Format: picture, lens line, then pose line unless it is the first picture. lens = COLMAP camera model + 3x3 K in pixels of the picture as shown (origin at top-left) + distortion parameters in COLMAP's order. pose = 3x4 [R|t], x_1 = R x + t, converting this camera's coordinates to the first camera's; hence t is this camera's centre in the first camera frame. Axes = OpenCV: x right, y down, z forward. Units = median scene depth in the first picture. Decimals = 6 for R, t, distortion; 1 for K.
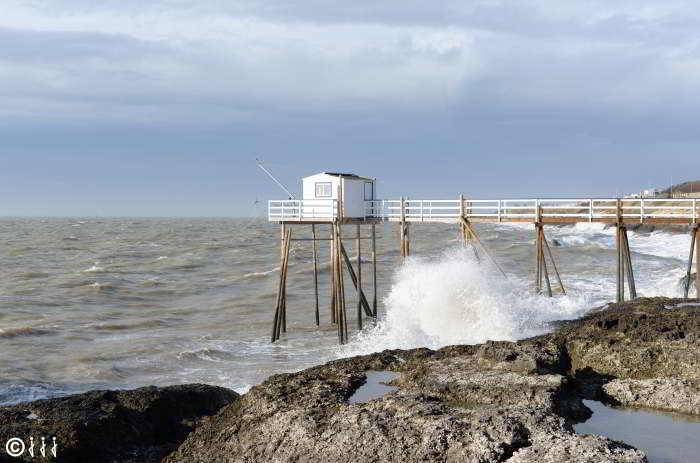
lens RADIAL K [[971.7, 0, 350.0], [0, 971.7, 231.5], [0, 0, 1]] dist [0.016410, -0.001667]
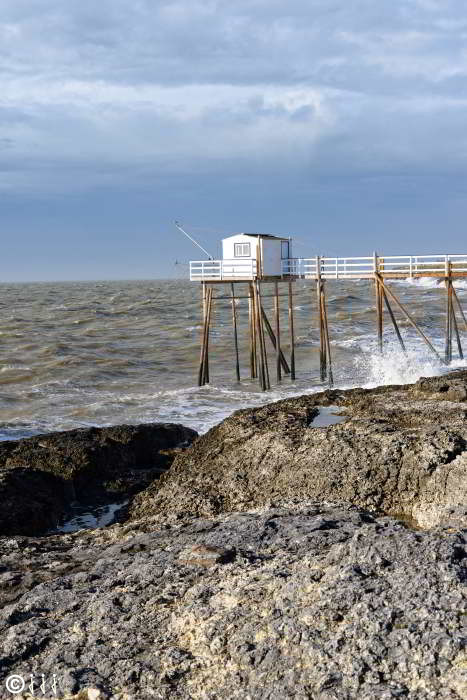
lens RADIAL K [[1004.4, 0, 233.5], [0, 1004.4, 350.0], [0, 0, 1]] dist [-0.056418, -0.031944]
pose [[0.999789, -0.020148, -0.003987, -0.037361], [0.020341, 0.998193, 0.056545, 0.003653], [0.002841, -0.056615, 0.998392, -0.094902]]
